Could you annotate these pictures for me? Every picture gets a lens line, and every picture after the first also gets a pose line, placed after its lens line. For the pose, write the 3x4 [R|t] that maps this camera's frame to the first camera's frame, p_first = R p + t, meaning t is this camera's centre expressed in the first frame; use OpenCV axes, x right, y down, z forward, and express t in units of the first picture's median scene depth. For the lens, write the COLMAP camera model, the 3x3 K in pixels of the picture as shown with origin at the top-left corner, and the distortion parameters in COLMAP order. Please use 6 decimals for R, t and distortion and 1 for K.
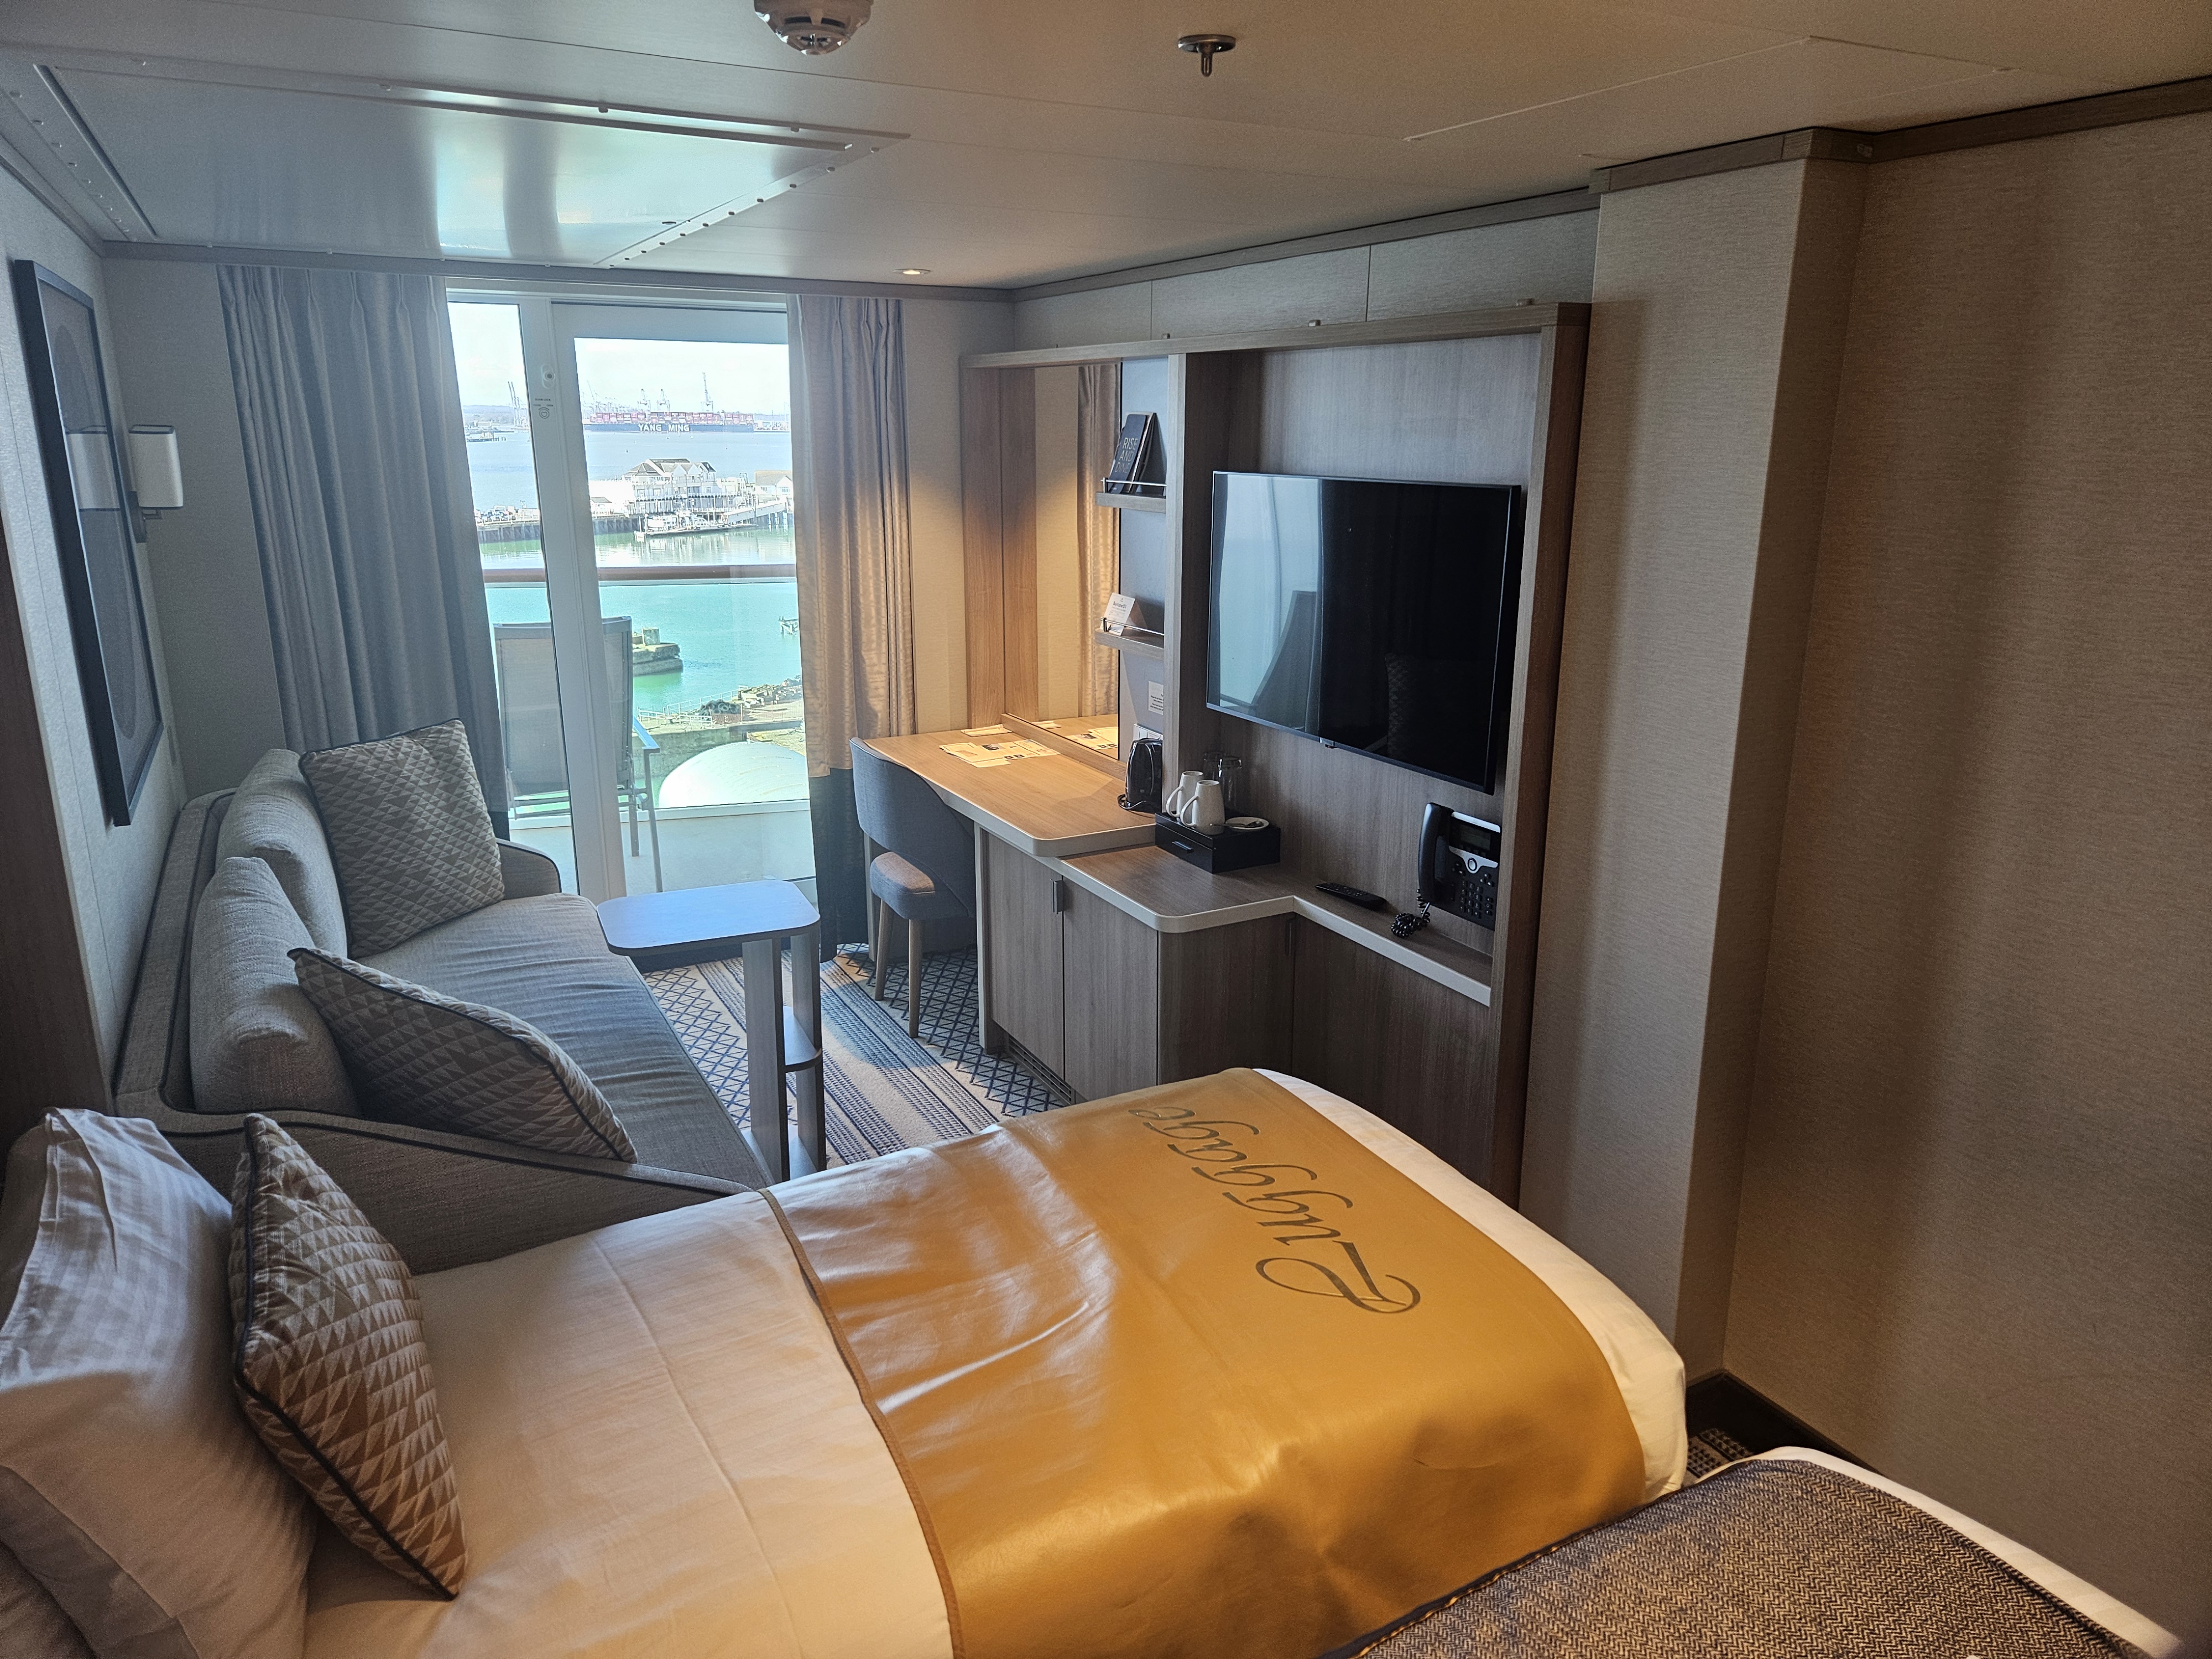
lens RADIAL K [[1477.5, 0, 1098.5], [0, 1477.5, 816.2], [0, 0, 1]] dist [0.075004, -0.055990]
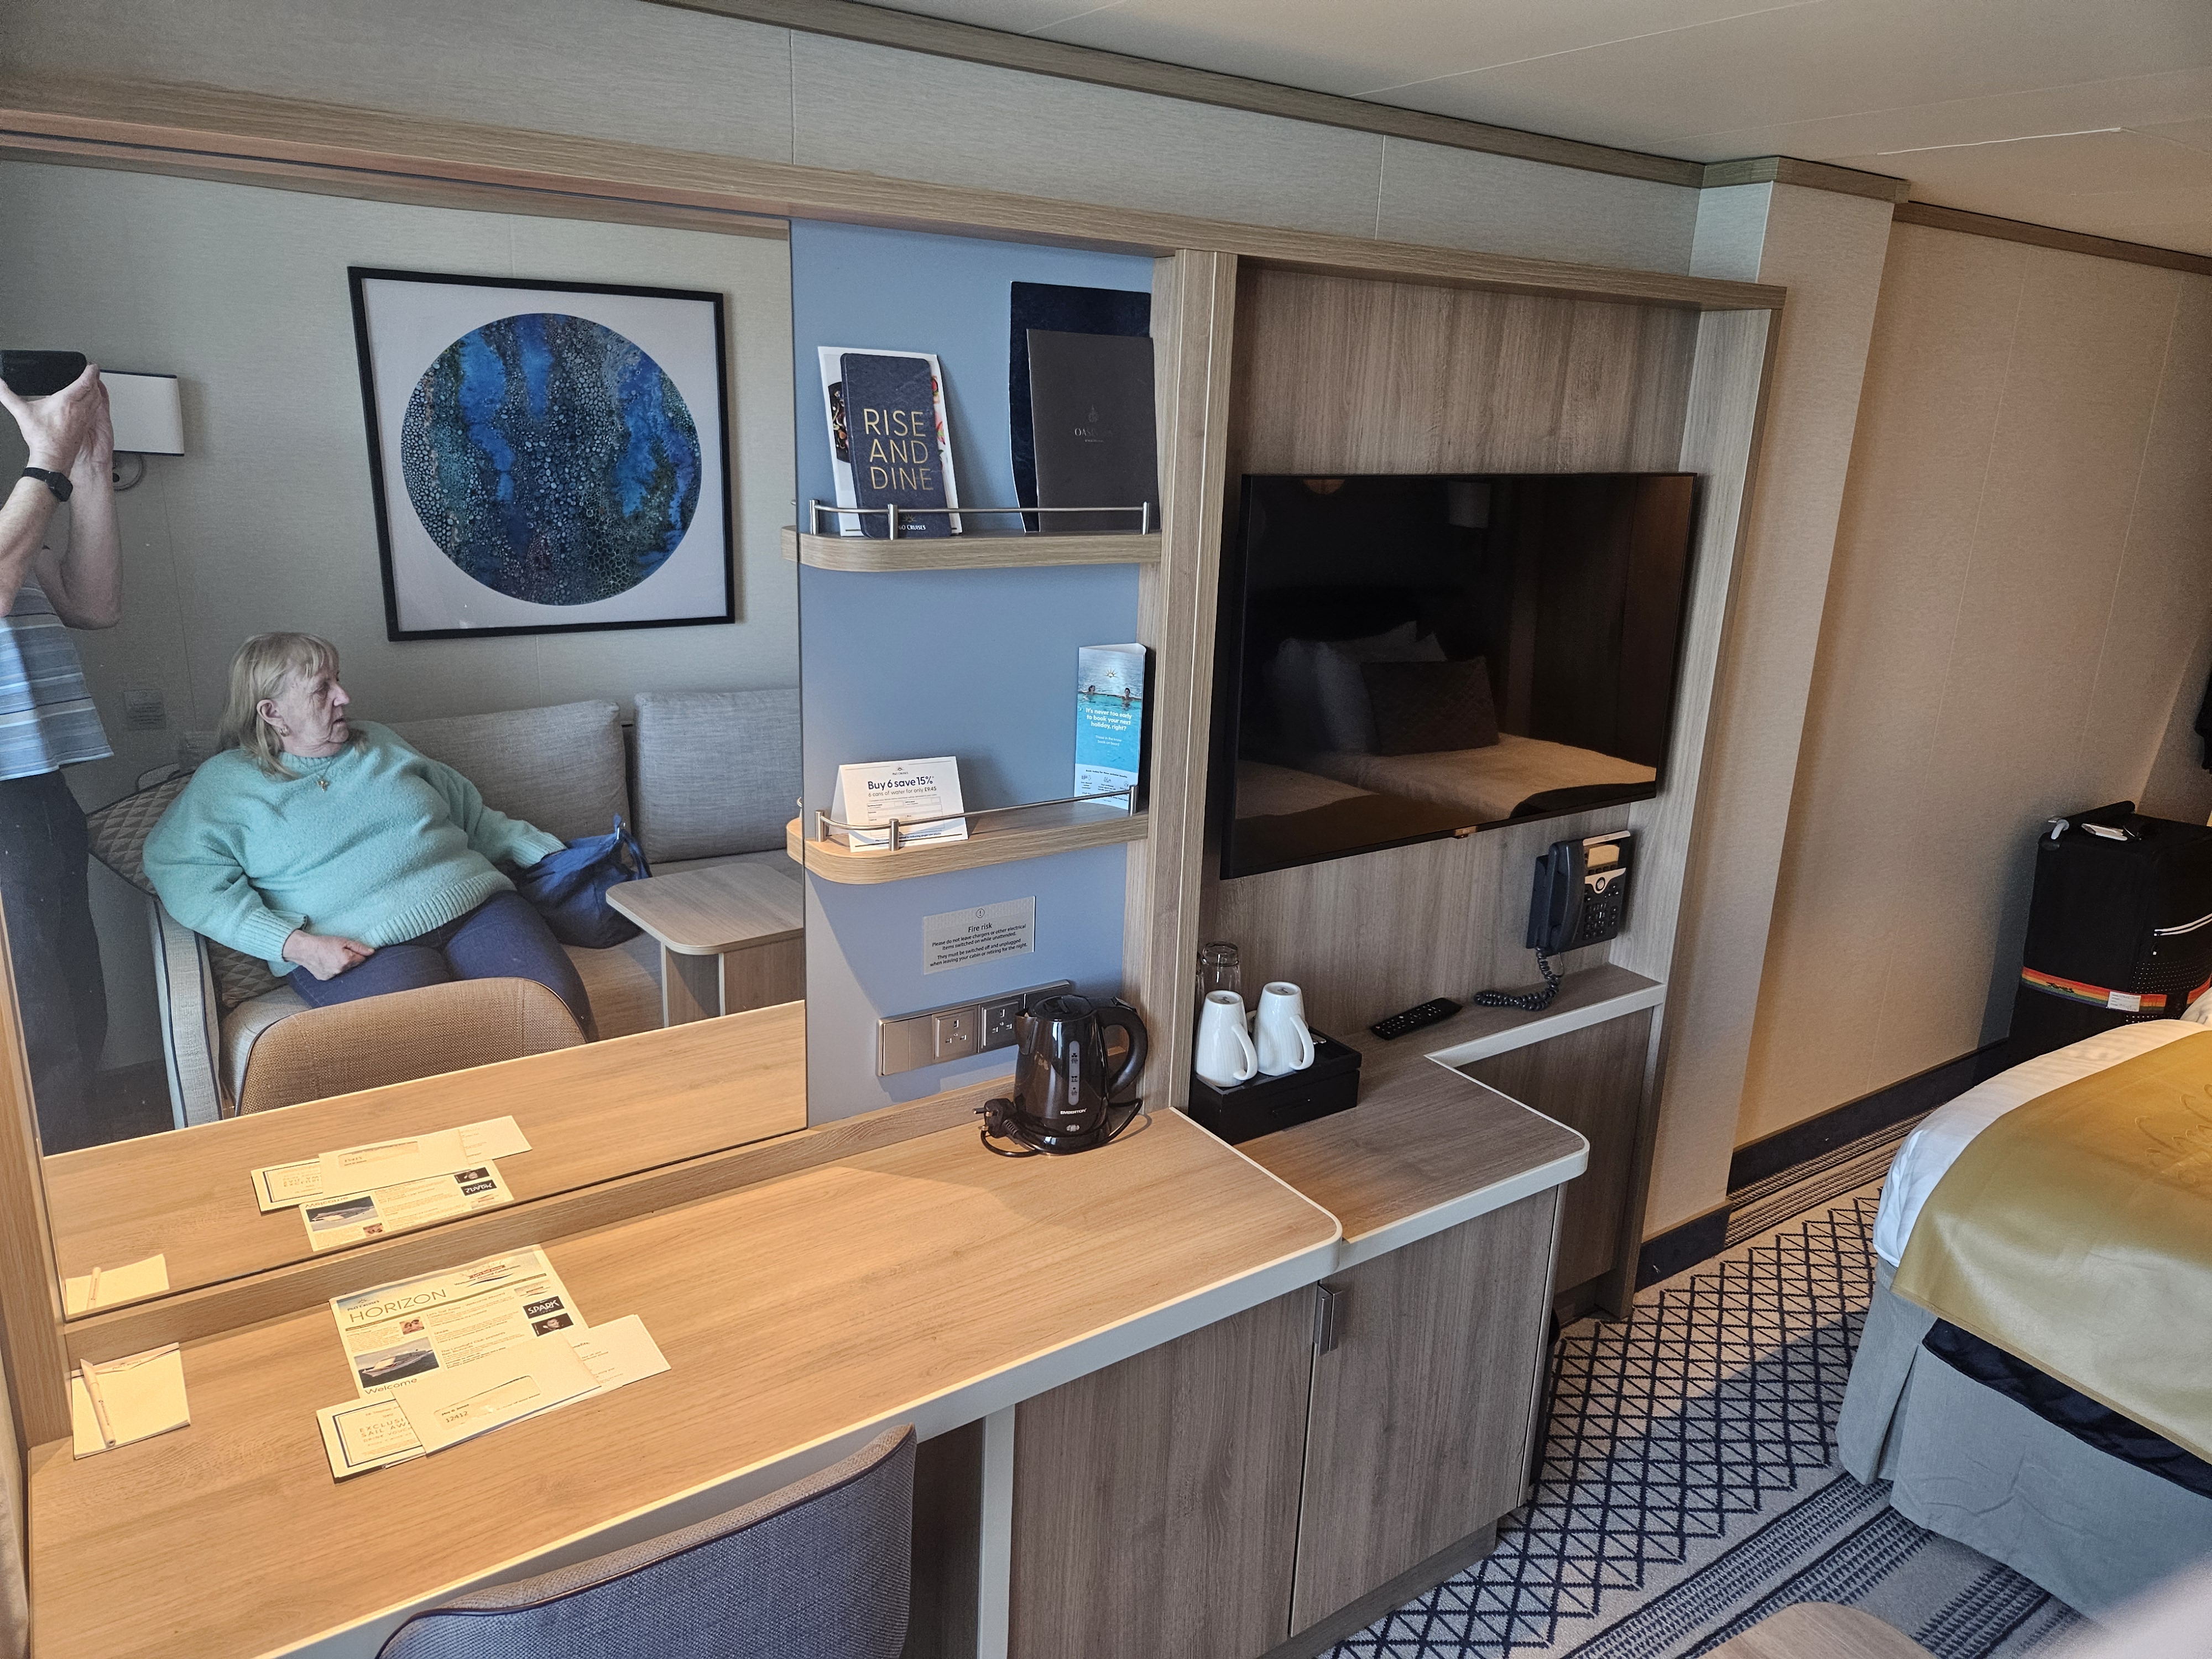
lens RADIAL K [[1477.5, 0, 1094.9], [0, 1477.5, 811.4], [0, 0, 1]] dist [0.075004, -0.055990]
pose [[-0.108384, -0.267286, 0.957503, -0.464871], [0.223855, 0.931877, 0.285472, -0.272694], [-0.968577, 0.245283, -0.041167, 1.054811]]
